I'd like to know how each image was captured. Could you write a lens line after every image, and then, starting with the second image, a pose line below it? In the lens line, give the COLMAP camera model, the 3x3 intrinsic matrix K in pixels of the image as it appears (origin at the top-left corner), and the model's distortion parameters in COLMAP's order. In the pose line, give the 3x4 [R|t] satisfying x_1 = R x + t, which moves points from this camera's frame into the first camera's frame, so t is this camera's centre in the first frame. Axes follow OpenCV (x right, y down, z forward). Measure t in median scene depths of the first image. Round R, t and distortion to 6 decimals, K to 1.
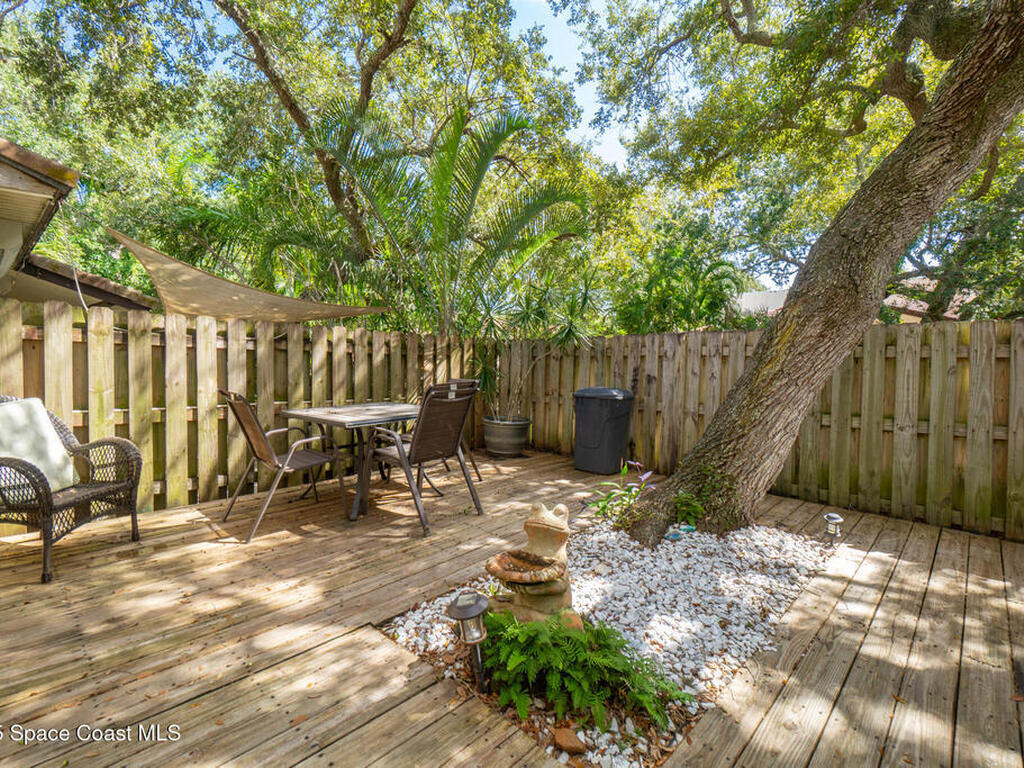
lens RADIAL K [[496.7, 0, 501.7], [0, 496.7, 379.6], [0, 0, 1]] dist [-0.008735, -0.000176]
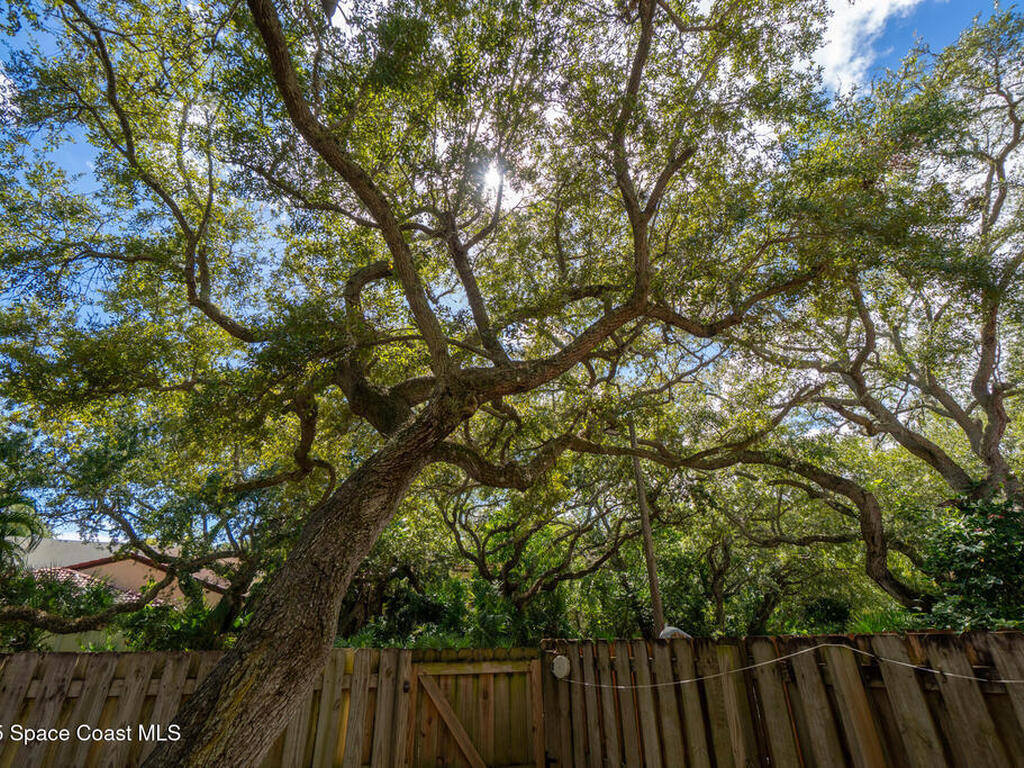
lens RADIAL K [[496.7, 0, 501.7], [0, 496.7, 379.6], [0, 0, 1]] dist [-0.008735, -0.000176]
pose [[0.328959, 0.422325, 0.844646, -0.119163], [0.034031, 0.888544, -0.457528, -0.156907], [-0.943731, 0.179252, 0.277922, 0.338385]]
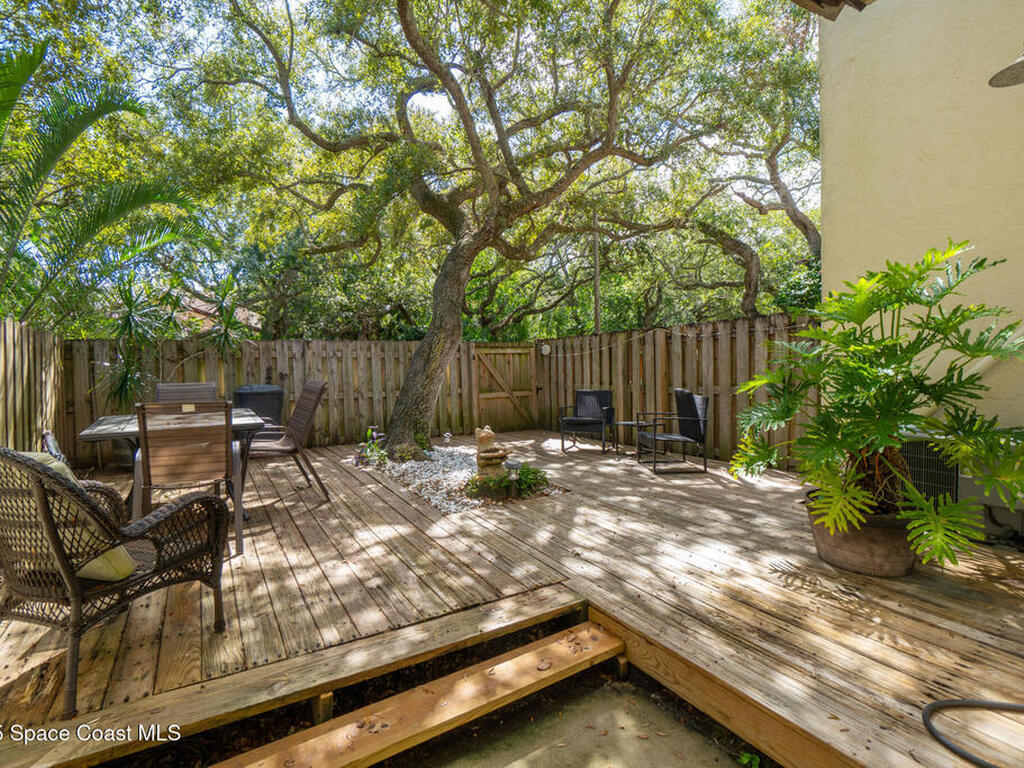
lens RADIAL K [[496.7, 0, 501.7], [0, 496.7, 379.6], [0, 0, 1]] dist [-0.008735, -0.000176]
pose [[0.250356, -0.046602, 0.967032, -1.315413], [0.049277, 0.998160, 0.035345, -0.016064], [-0.966899, 0.038804, 0.252192, 0.254886]]
